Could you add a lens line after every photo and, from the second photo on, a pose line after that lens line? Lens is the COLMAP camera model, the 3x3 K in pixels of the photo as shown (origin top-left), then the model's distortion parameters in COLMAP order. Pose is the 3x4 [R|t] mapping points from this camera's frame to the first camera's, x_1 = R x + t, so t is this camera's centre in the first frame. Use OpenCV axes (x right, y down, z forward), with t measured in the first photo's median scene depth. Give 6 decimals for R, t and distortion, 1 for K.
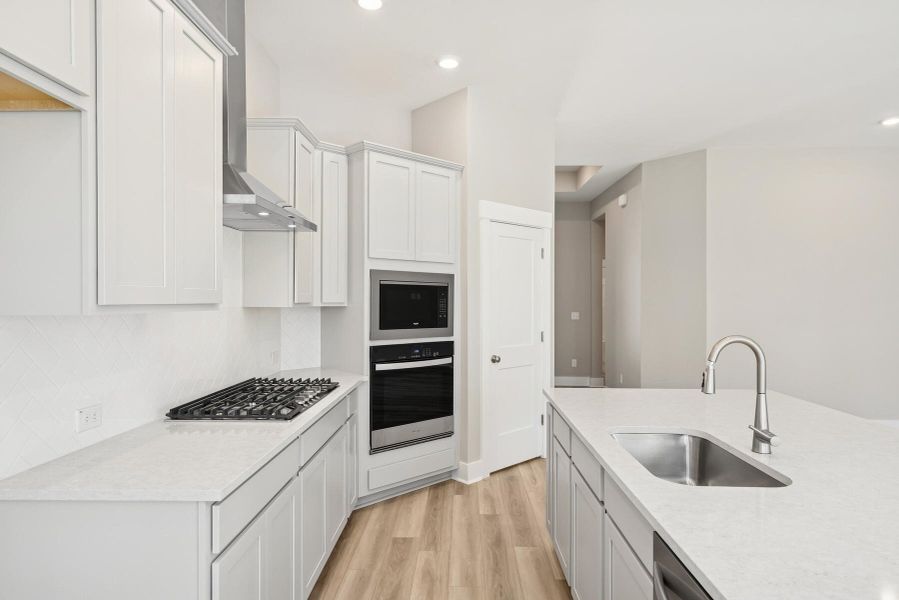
lens RADIAL K [[525.5, 0, 446.0], [0, 525.5, 304.1], [0, 0, 1]] dist [0.002128, 0.000663]
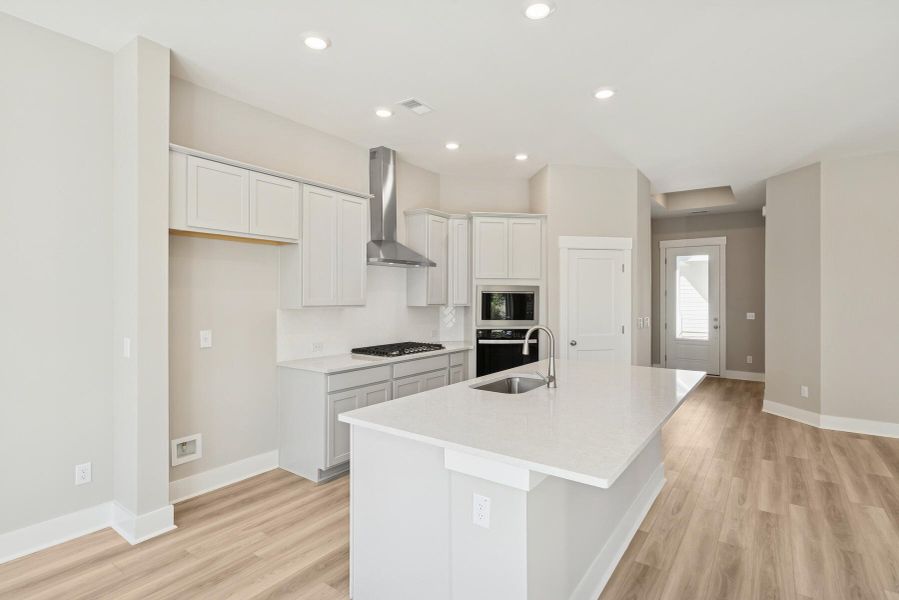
lens RADIAL K [[446.4, 0, 448.0], [0, 446.4, 297.1], [0, 0, 1]] dist [-0.001471, 0.000320]
pose [[0.826615, 0.001683, -0.562765, 0.554922], [-0.006460, 0.999958, -0.006499, -0.013994], [0.562731, 0.009007, 0.826591, -0.248667]]
